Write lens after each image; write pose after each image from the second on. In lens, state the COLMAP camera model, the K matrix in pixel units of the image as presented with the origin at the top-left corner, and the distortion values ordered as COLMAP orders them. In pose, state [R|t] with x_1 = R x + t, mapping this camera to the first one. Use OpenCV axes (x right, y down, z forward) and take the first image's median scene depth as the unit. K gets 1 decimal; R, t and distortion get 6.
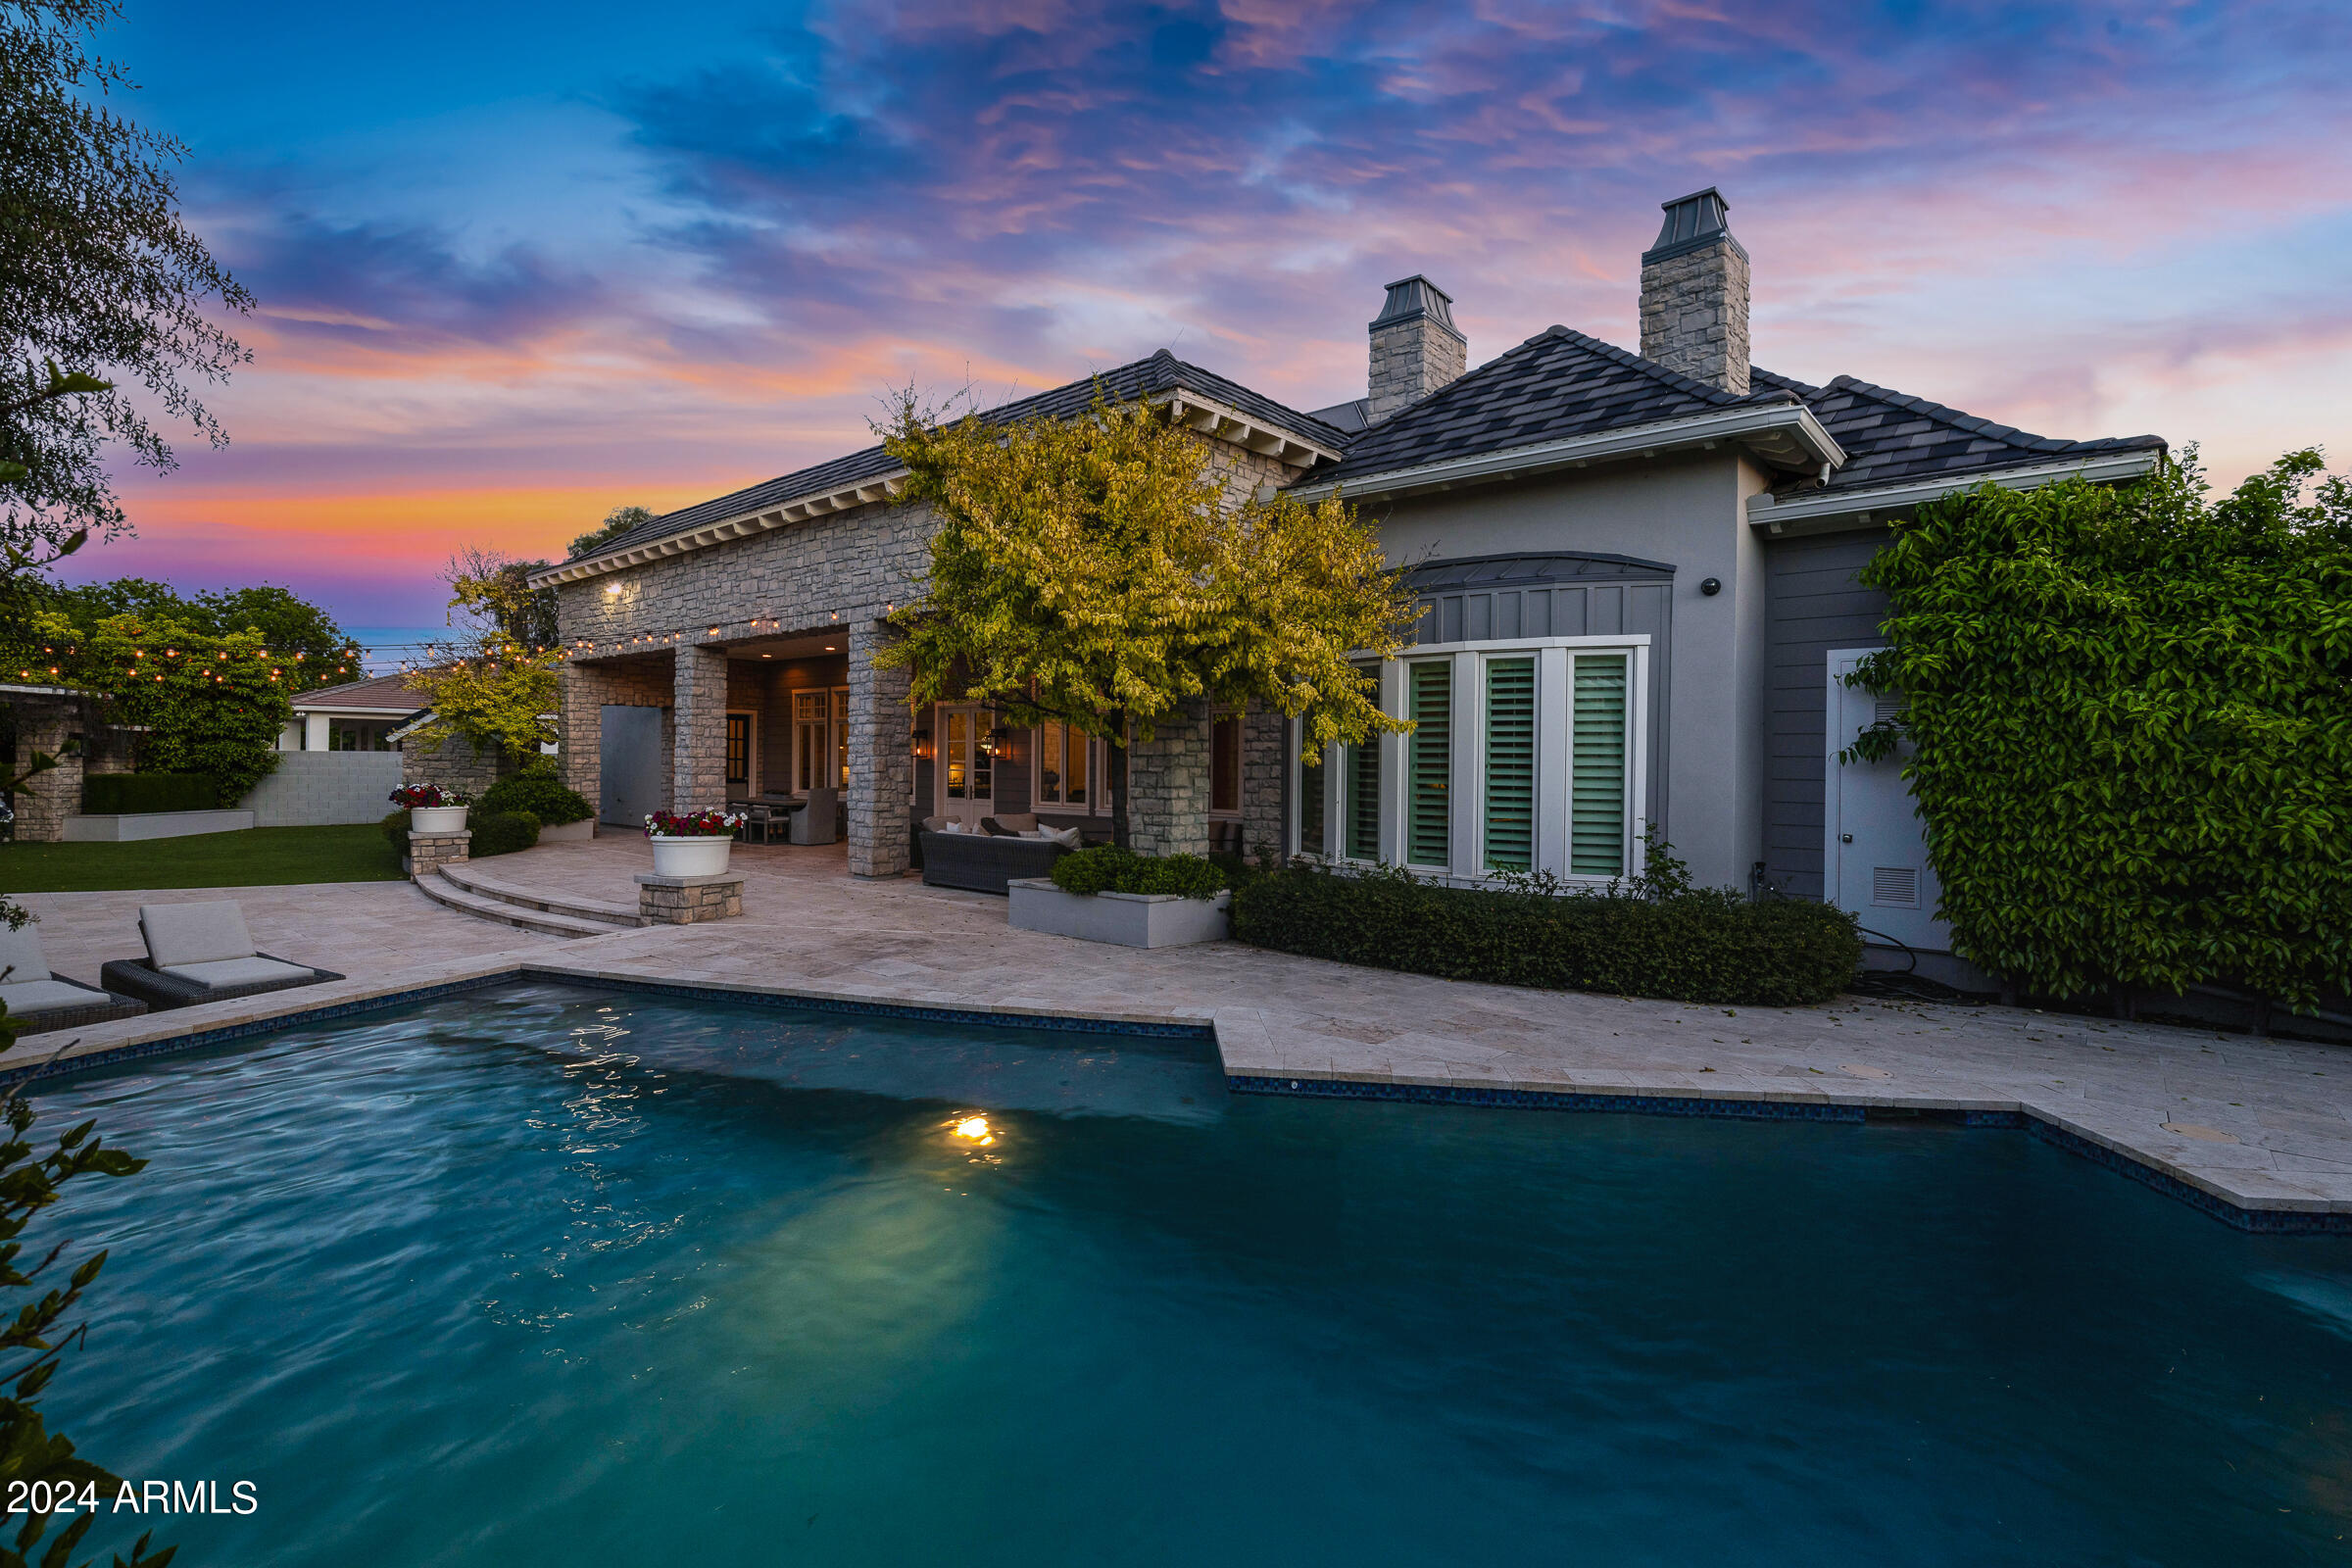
lens RADIAL K [[1054.9, 0, 1164.2], [0, 1054.9, 770.5], [0, 0, 1]] dist [0.001596, -0.000163]
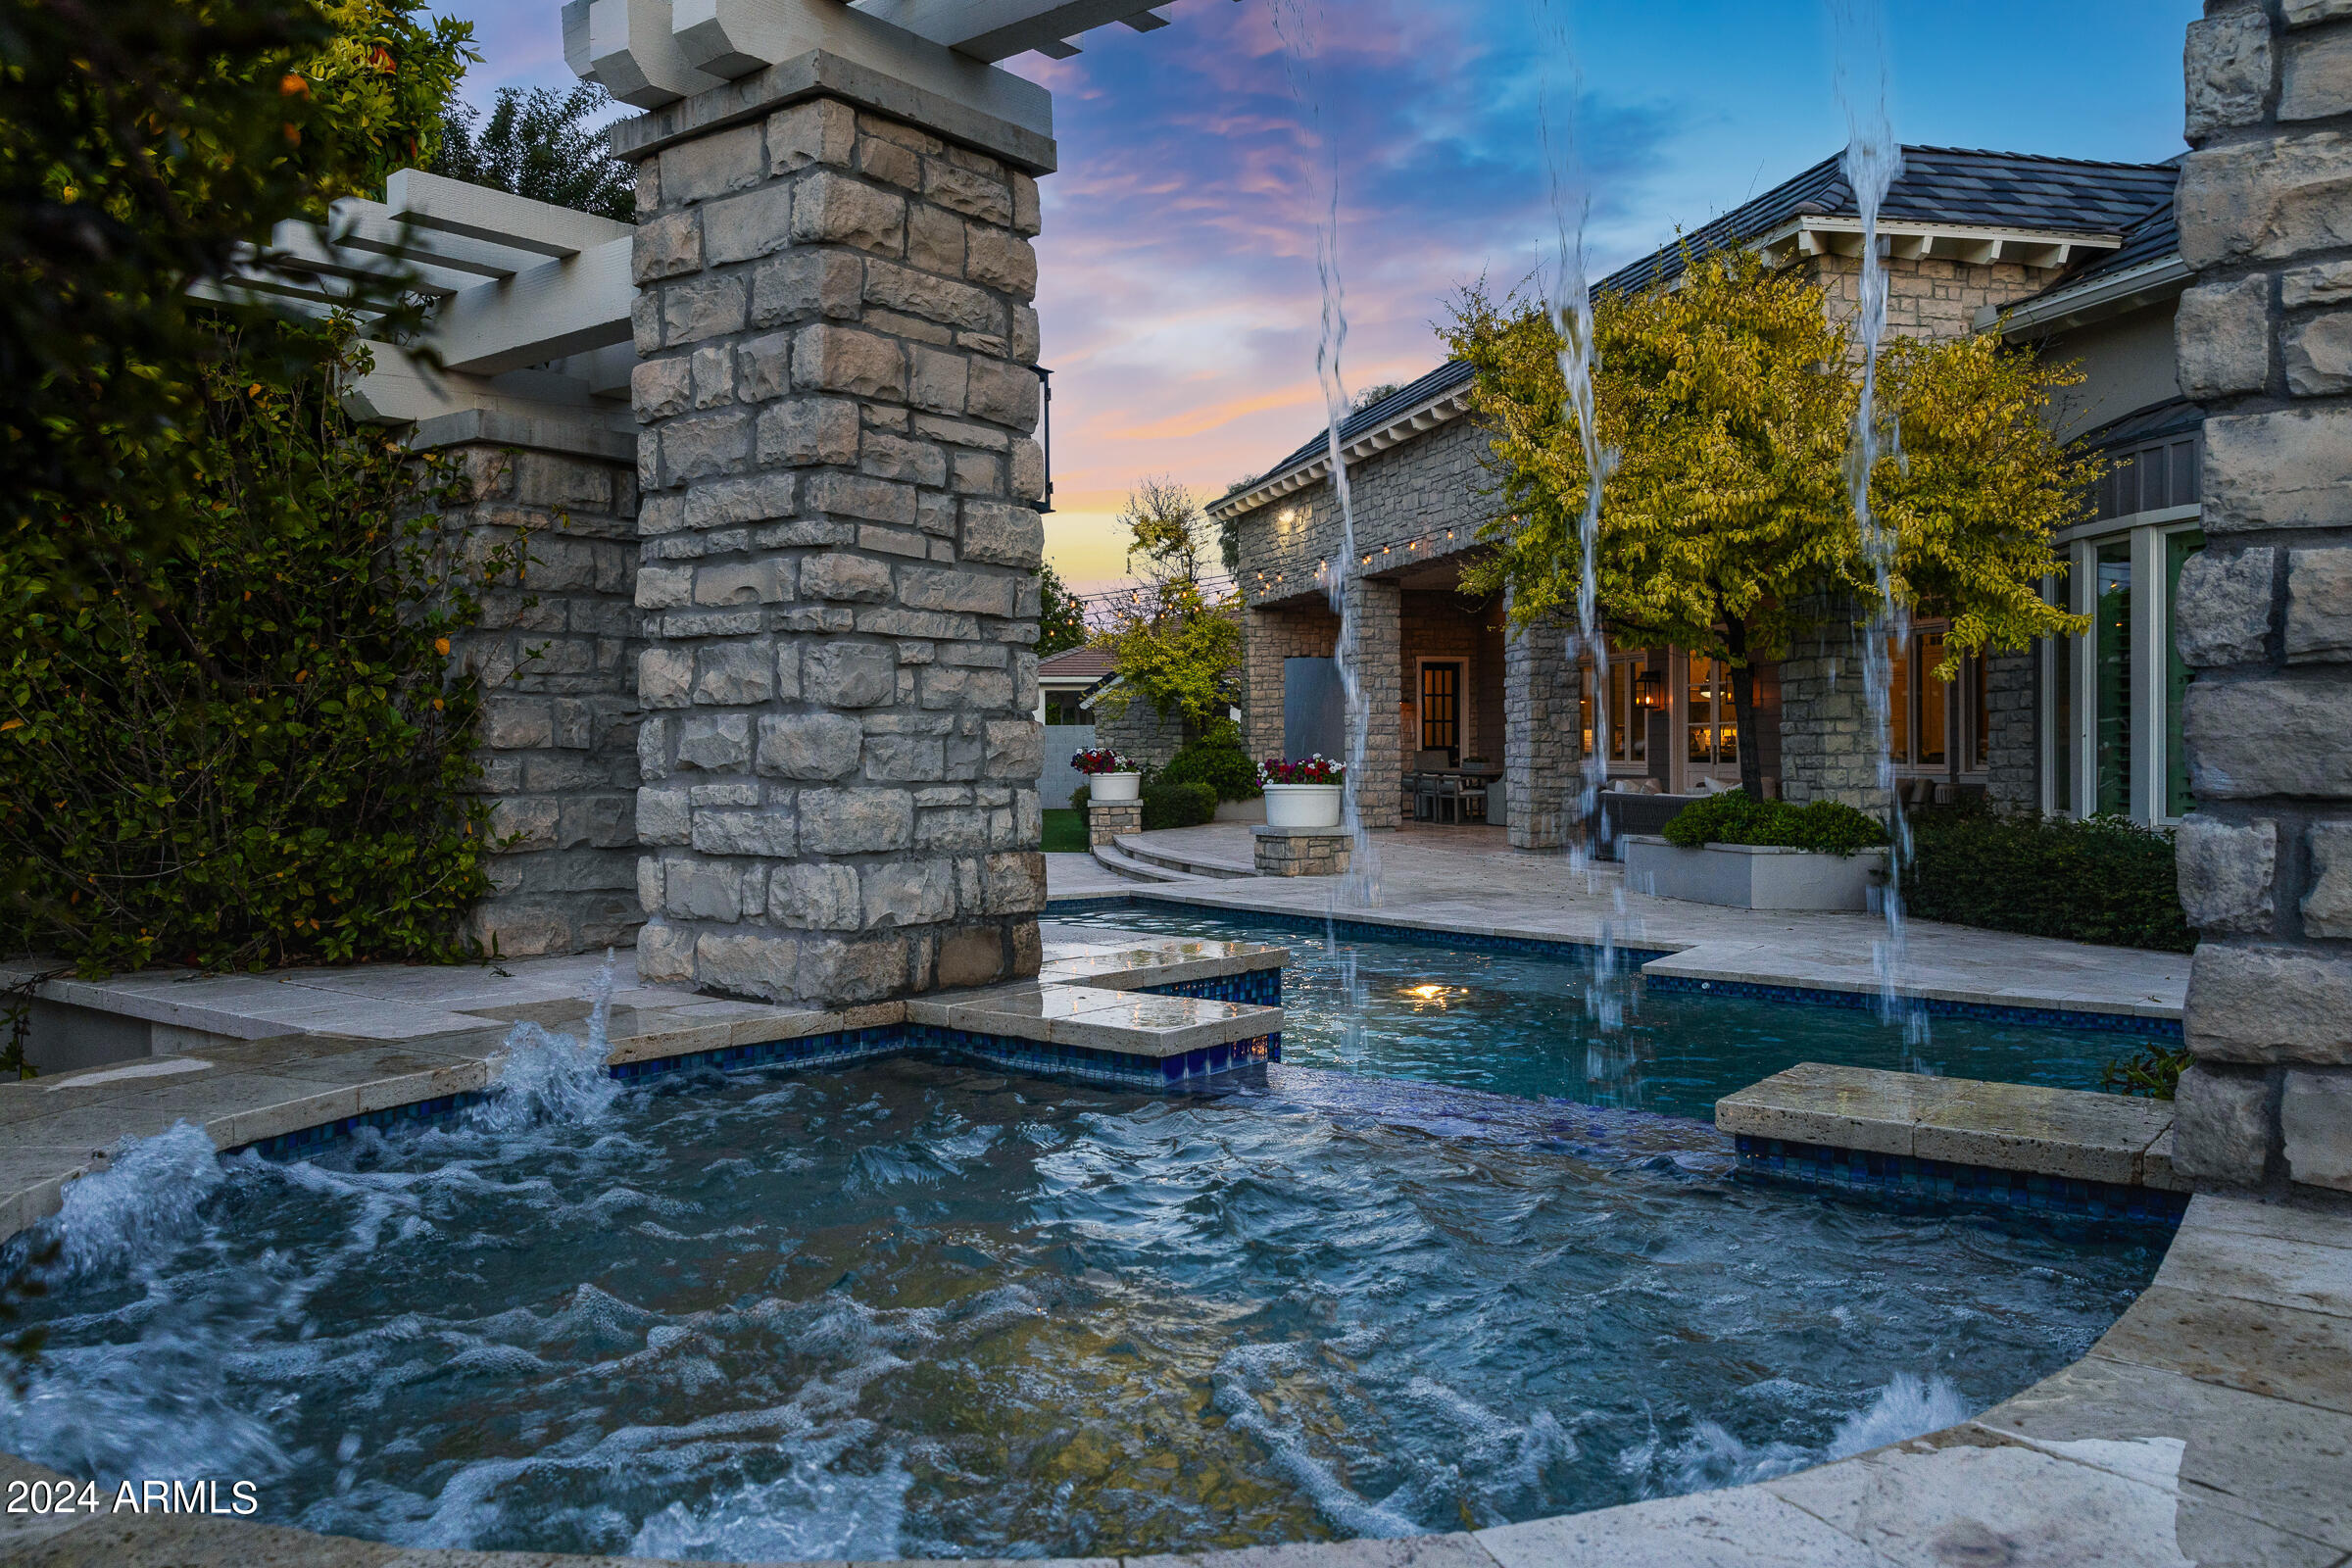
lens RADIAL K [[1810.7, 0, 1176.0], [0, 1810.7, 784.0], [0, 0, 1]] dist [0.025182, 0.000835]
pose [[0.817572, -0.004039, -0.575813, 0.267425], [0.008811, 0.999946, 0.005496, 0.035971], [0.575759, -0.009567, 0.817563, -0.260146]]
